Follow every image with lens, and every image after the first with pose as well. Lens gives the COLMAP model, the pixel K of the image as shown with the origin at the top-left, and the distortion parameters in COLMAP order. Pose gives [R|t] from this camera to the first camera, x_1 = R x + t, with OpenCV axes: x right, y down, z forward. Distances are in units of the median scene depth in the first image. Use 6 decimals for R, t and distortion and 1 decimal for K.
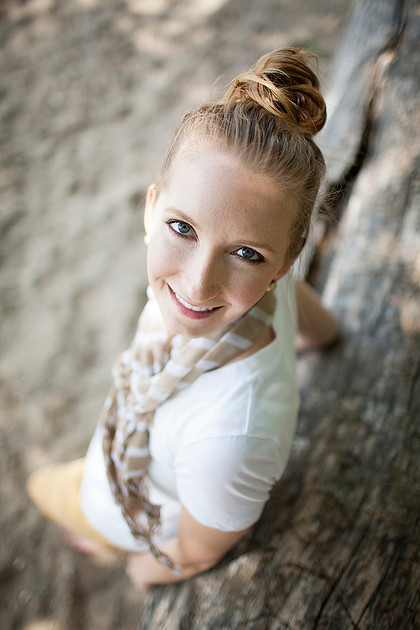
lens RADIAL K [[607.7, 0, 210.0], [0, 607.7, 315.0], [0, 0, 1]] dist [-0.009220, -0.007194]
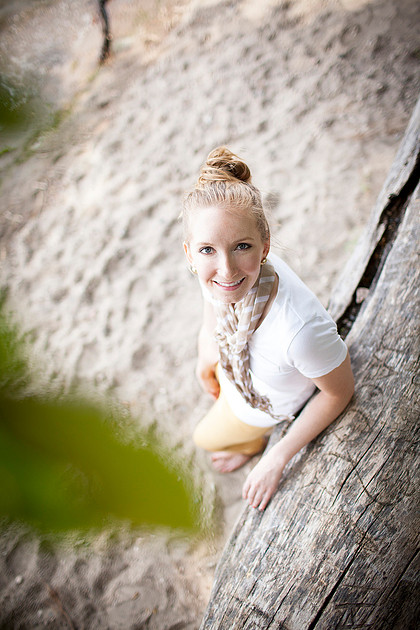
lens RADIAL K [[607.7, 0, 210.0], [0, 607.7, 315.0], [0, 0, 1]] dist [-0.009220, -0.007194]
pose [[0.962517, -0.001763, -0.271216, 0.259115], [0.010243, 0.999502, 0.029853, 0.003498], [0.271028, -0.031512, 0.962056, -0.586875]]
